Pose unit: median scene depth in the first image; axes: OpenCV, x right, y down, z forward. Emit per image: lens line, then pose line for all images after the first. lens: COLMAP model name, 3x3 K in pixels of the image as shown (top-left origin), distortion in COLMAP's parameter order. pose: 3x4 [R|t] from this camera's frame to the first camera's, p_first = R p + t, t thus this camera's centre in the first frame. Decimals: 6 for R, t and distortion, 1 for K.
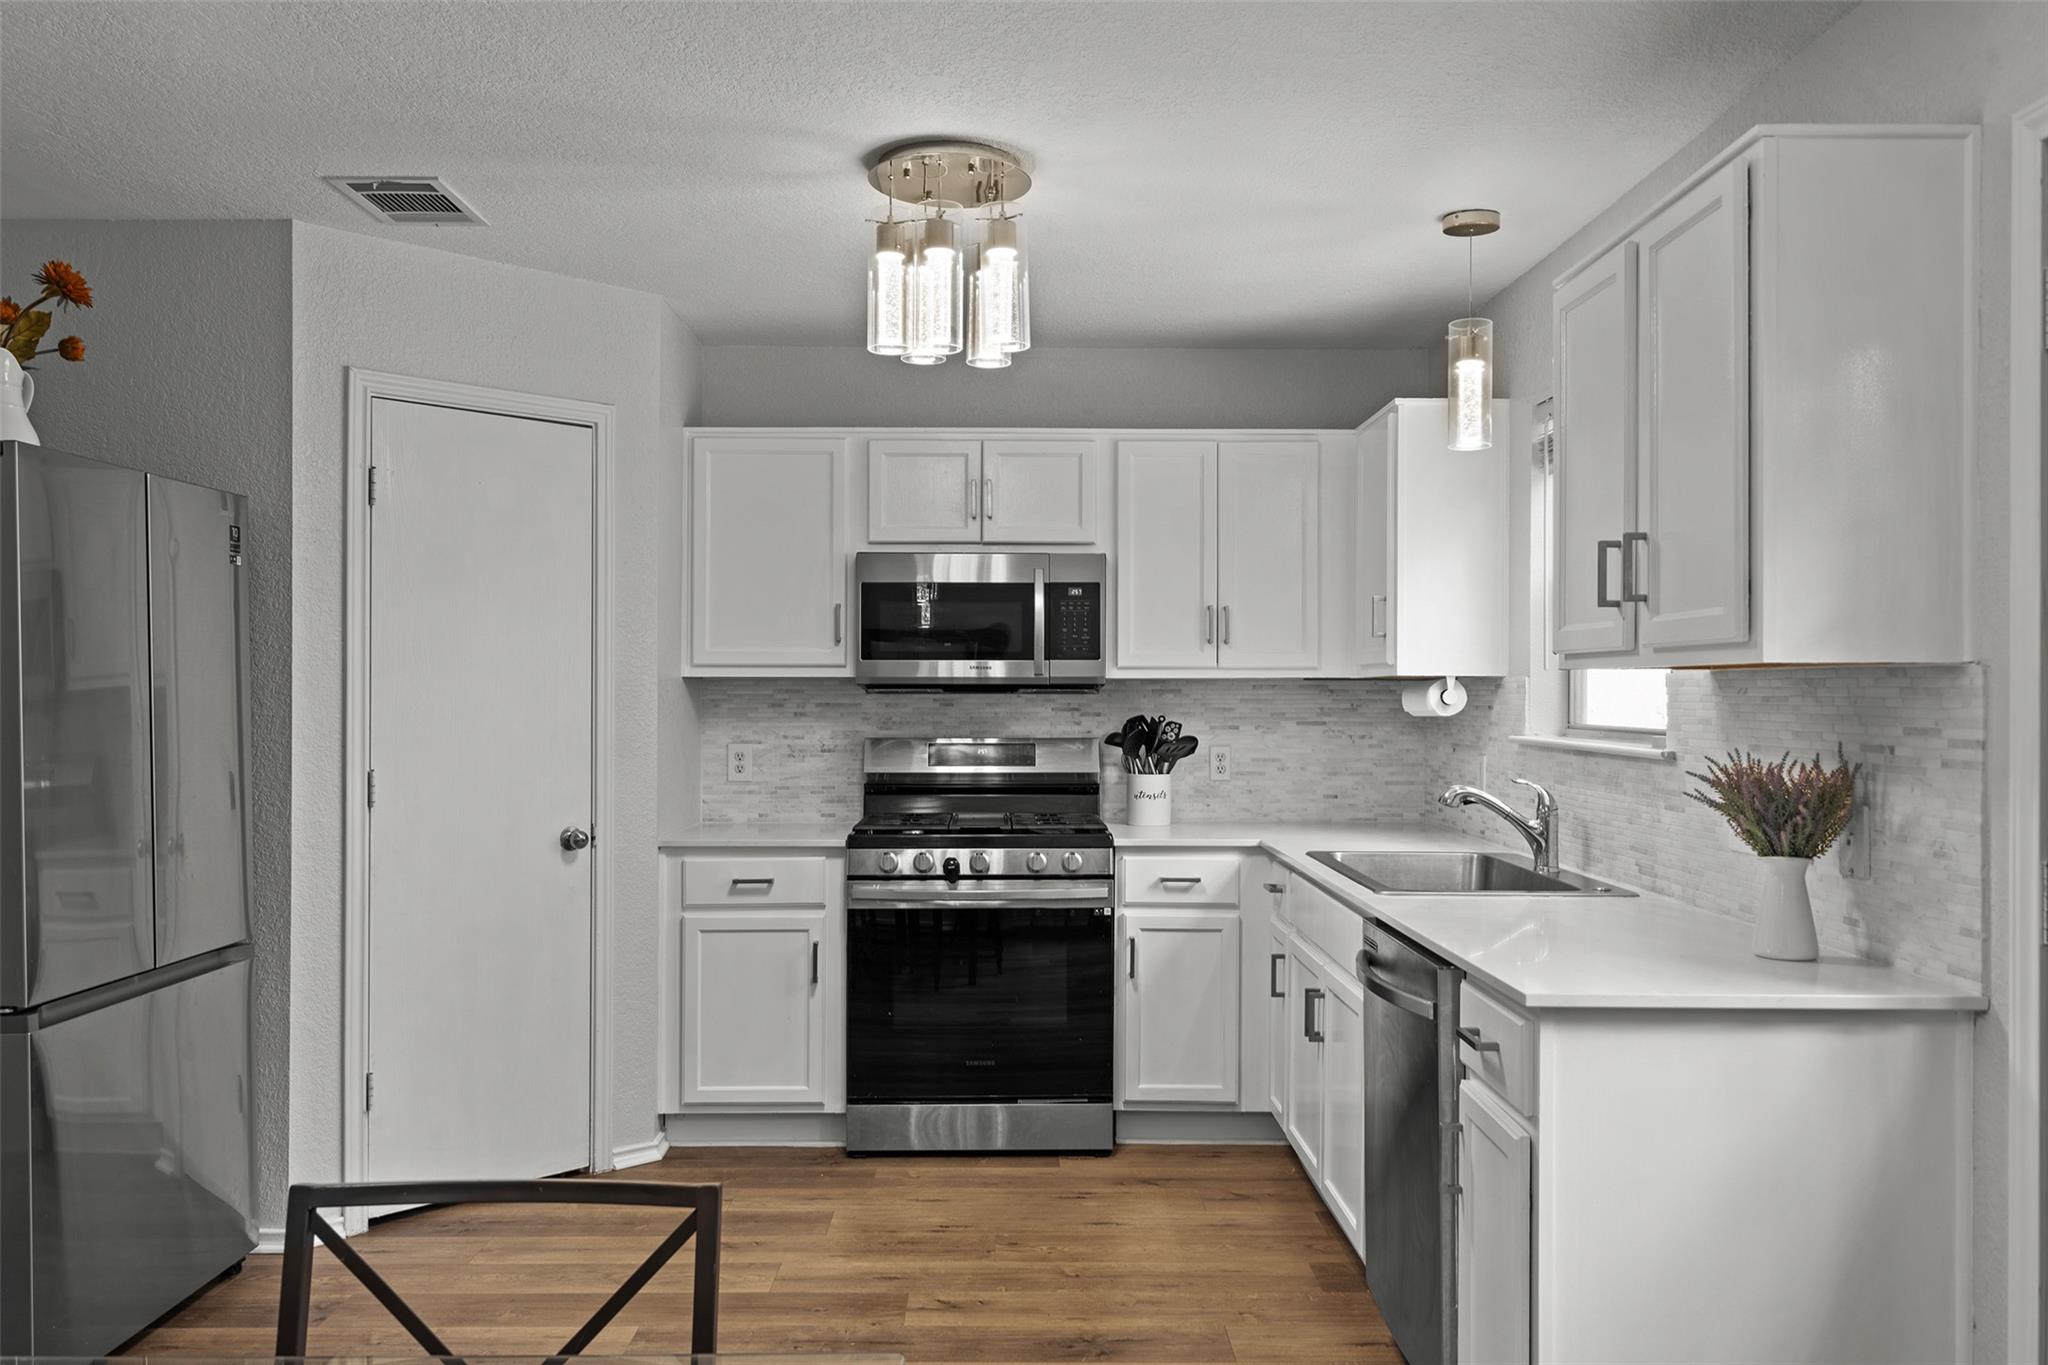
lens RADIAL K [[1594.6, 0, 1022.4], [0, 1594.6, 687.8], [0, 0, 1]] dist [0.009437, 0.001198]
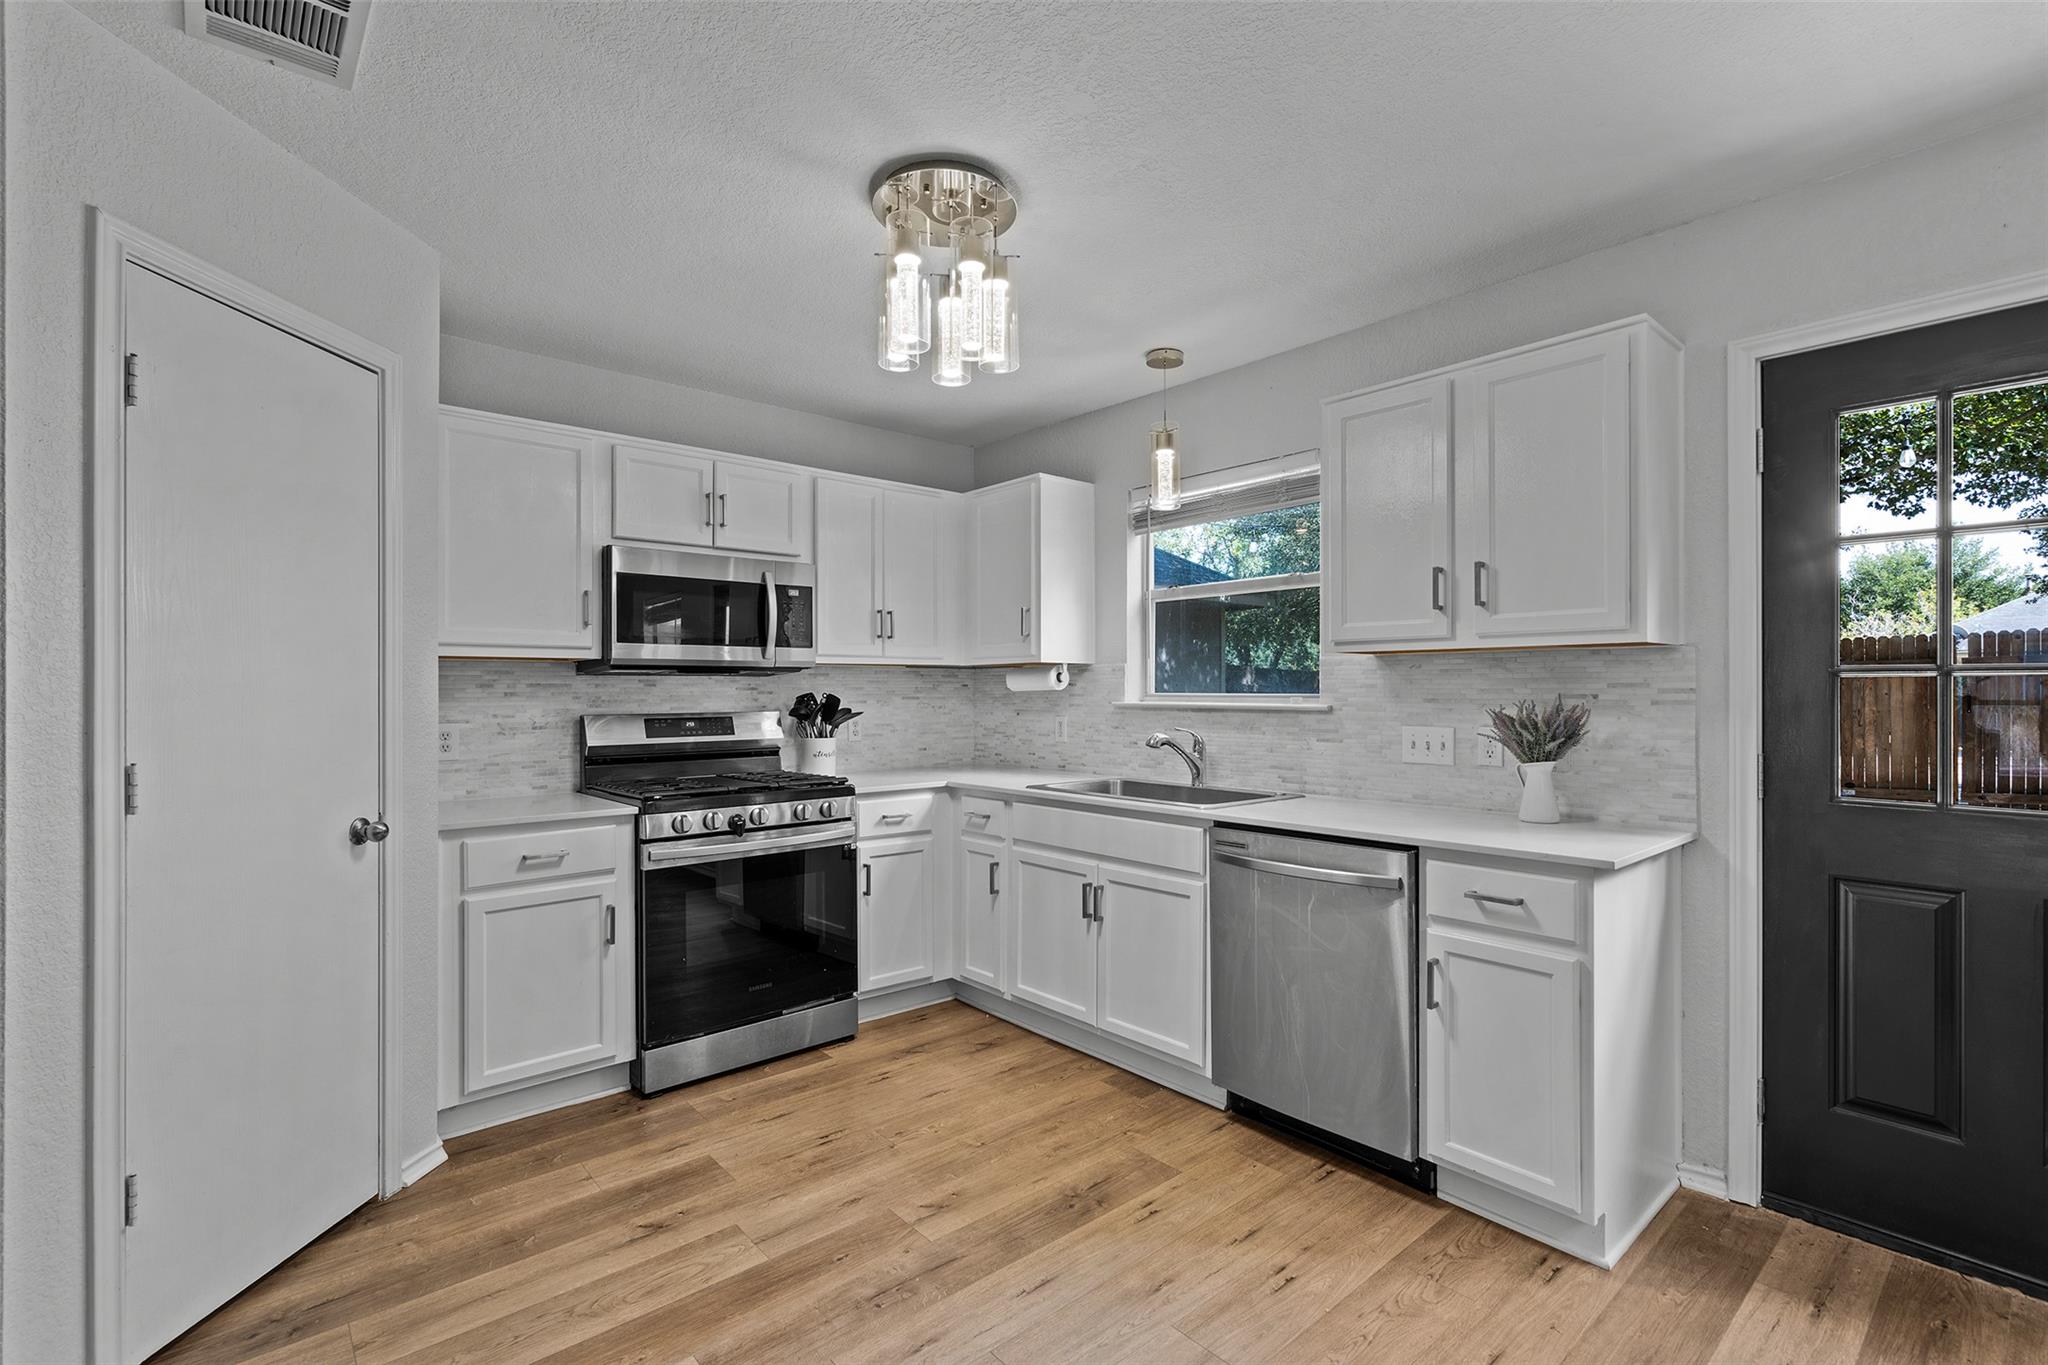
lens RADIAL K [[936.4, 0, 1030.5], [0, 936.4, 685.1], [0, 0, 1]] dist [-0.001226, 0.001771]
pose [[0.756921, -0.000474, 0.653506, -0.324595], [0.002697, 0.999993, -0.002399, 0.014898], [-0.653501, 0.003578, 0.756917, 0.345271]]
